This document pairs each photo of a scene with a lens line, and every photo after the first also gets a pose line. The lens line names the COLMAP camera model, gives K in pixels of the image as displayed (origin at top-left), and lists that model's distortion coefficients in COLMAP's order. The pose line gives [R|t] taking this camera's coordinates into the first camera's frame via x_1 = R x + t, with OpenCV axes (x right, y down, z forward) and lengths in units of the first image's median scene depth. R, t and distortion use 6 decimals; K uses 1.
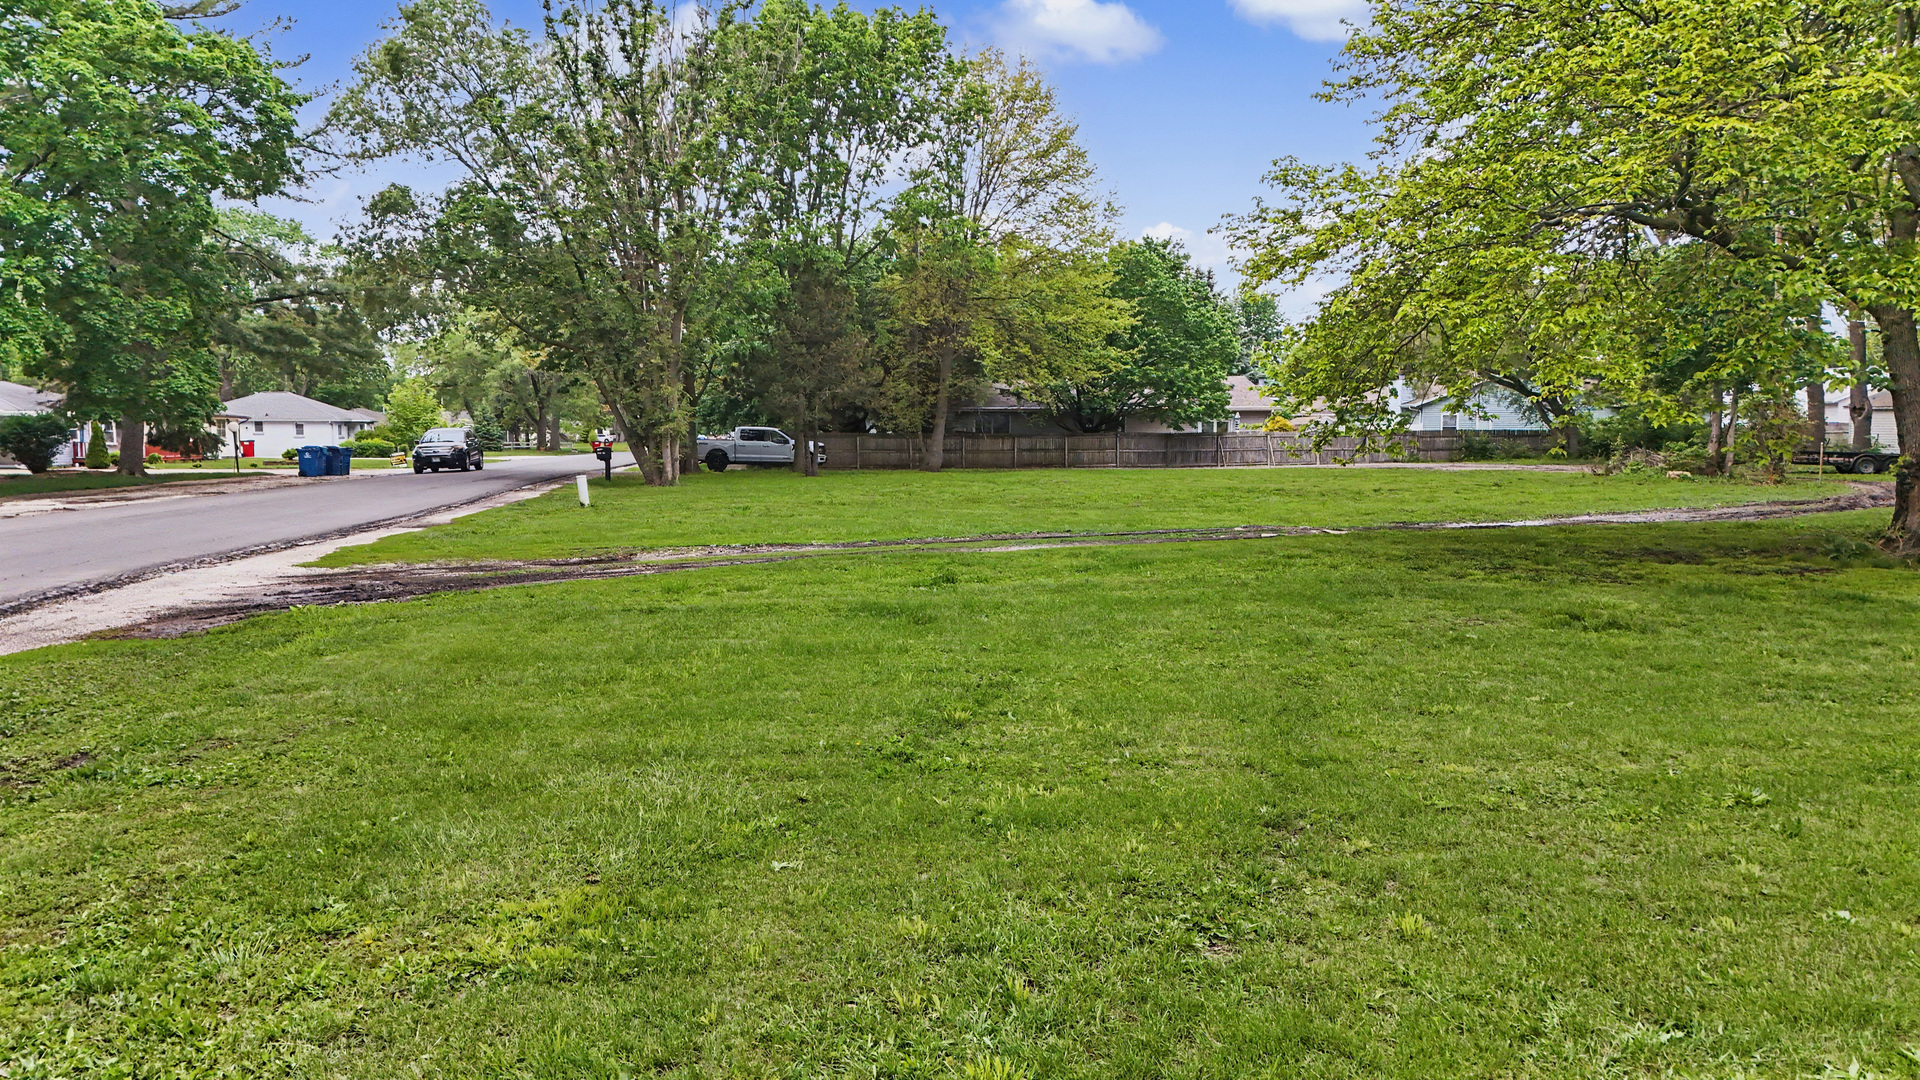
lens RADIAL K [[1405.4, 0, 949.6], [0, 1405.4, 536.3], [0, 0, 1]] dist [0.071975, -0.063952]
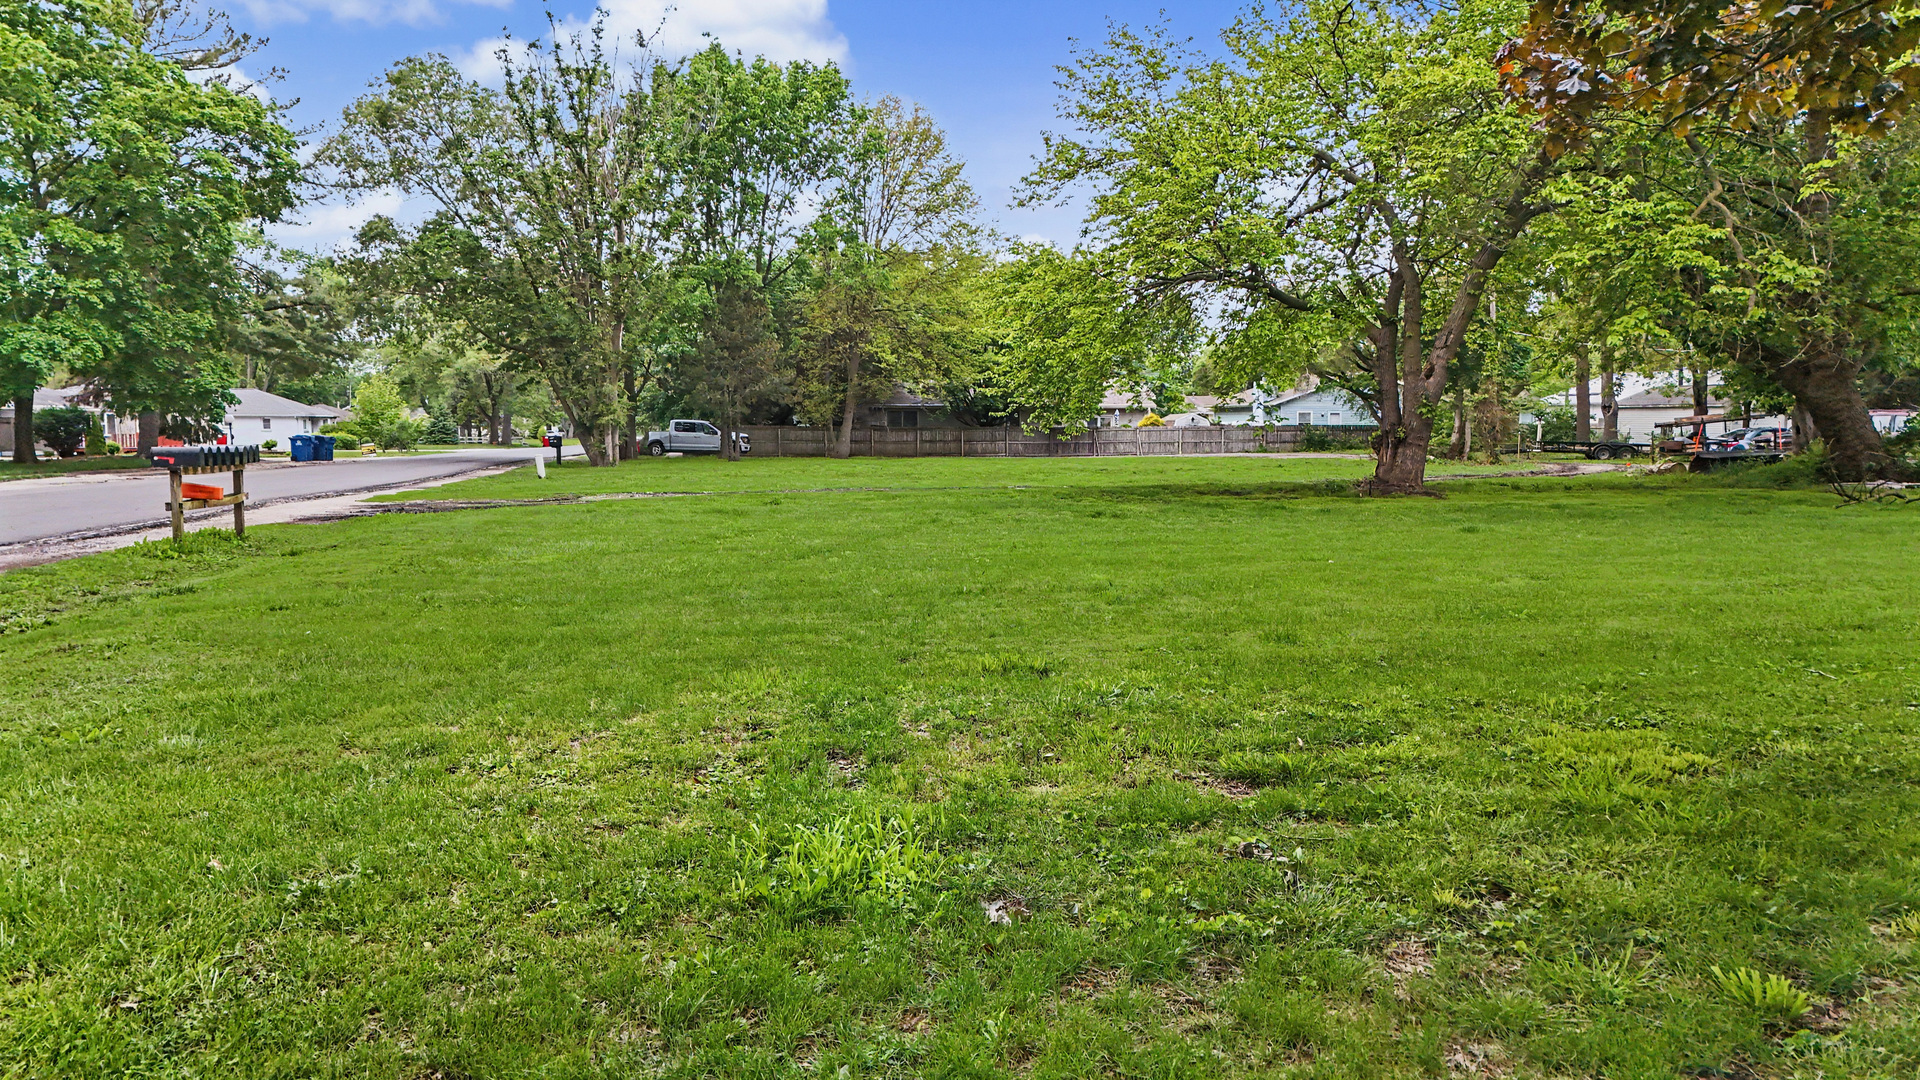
lens RADIAL K [[1405.4, 0, 951.8], [0, 1405.4, 538.0], [0, 0, 1]] dist [0.071975, -0.063952]
pose [[0.999374, -0.000965, 0.035362, 0.041850], [0.000904, 0.999998, 0.001744, 0.019323], [-0.035363, -0.001711, 0.999373, -0.182930]]
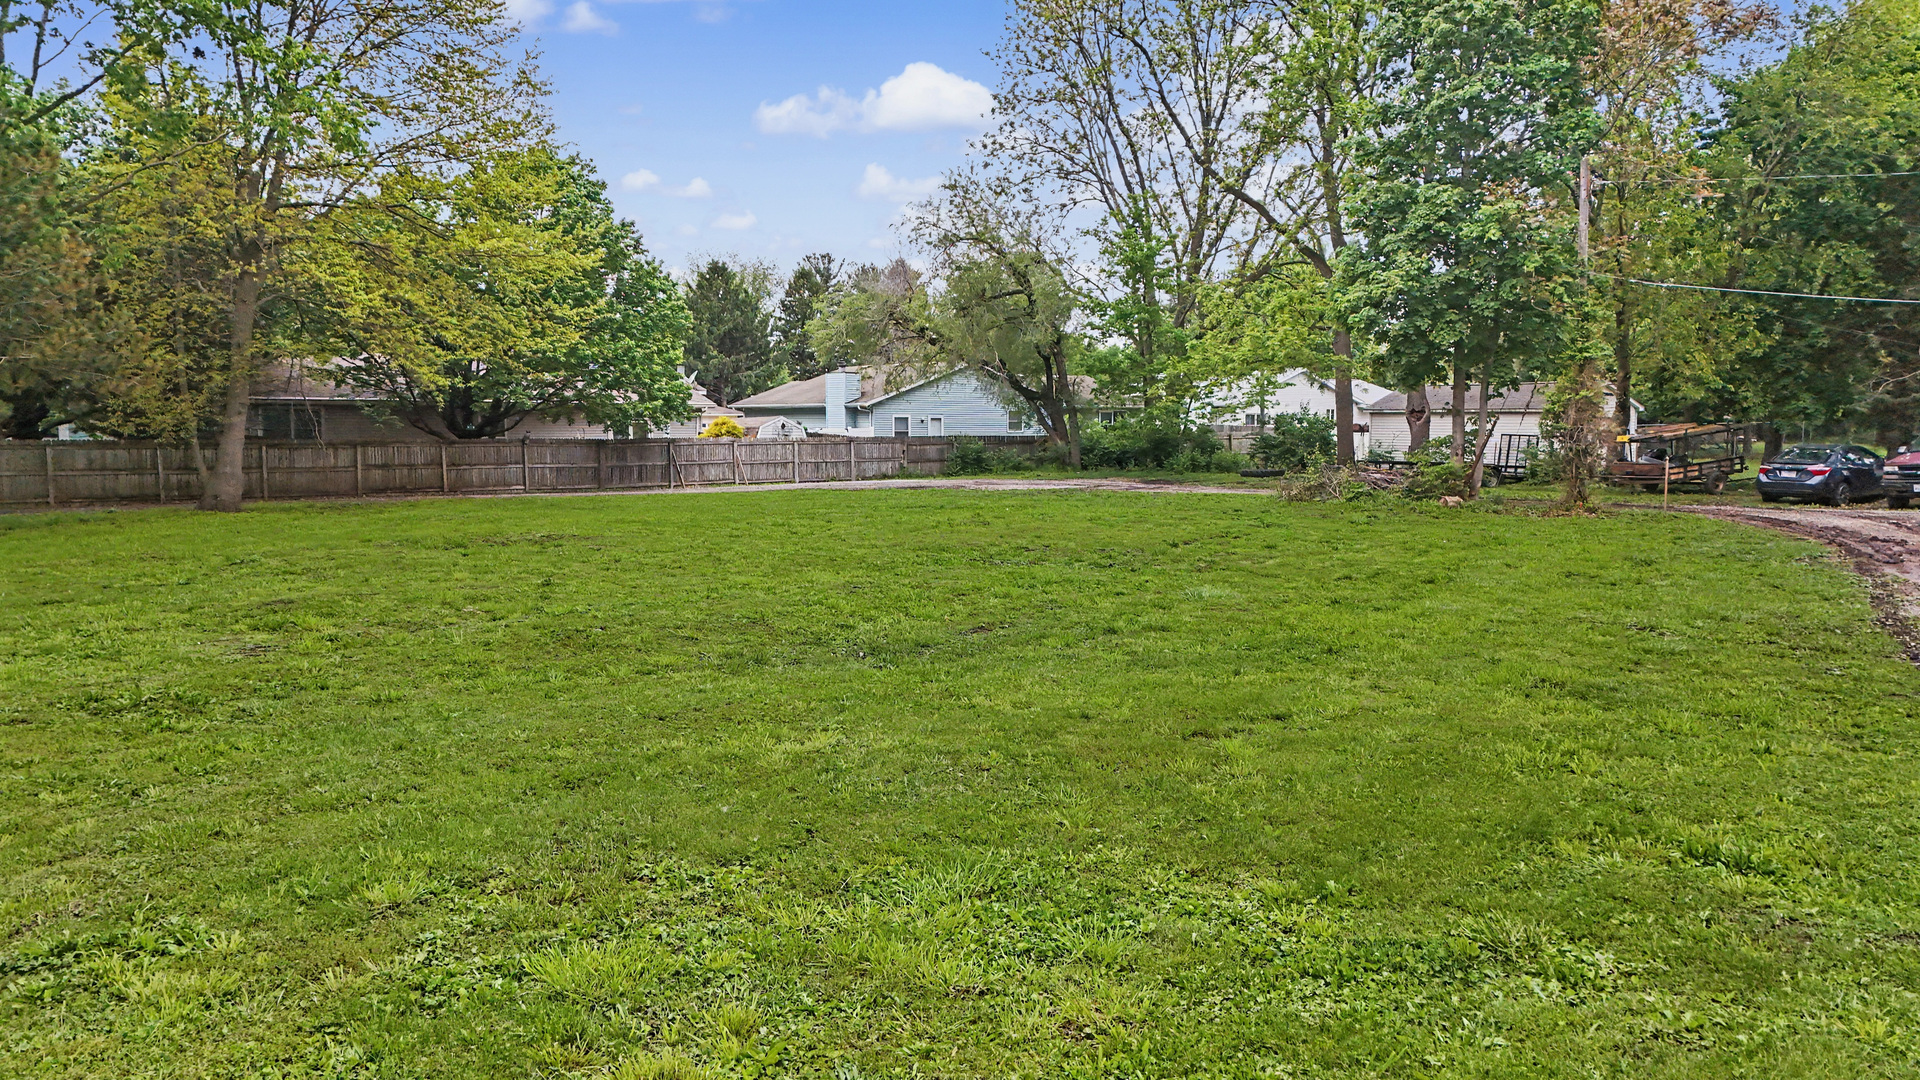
lens RADIAL K [[1405.4, 0, 953.2], [0, 1405.4, 540.7], [0, 0, 1]] dist [0.071975, -0.063952]
pose [[0.856689, -0.039850, 0.514292, -0.063071], [0.038988, 0.999162, 0.012476, -0.033024], [-0.514359, 0.009363, 0.857524, 0.412985]]
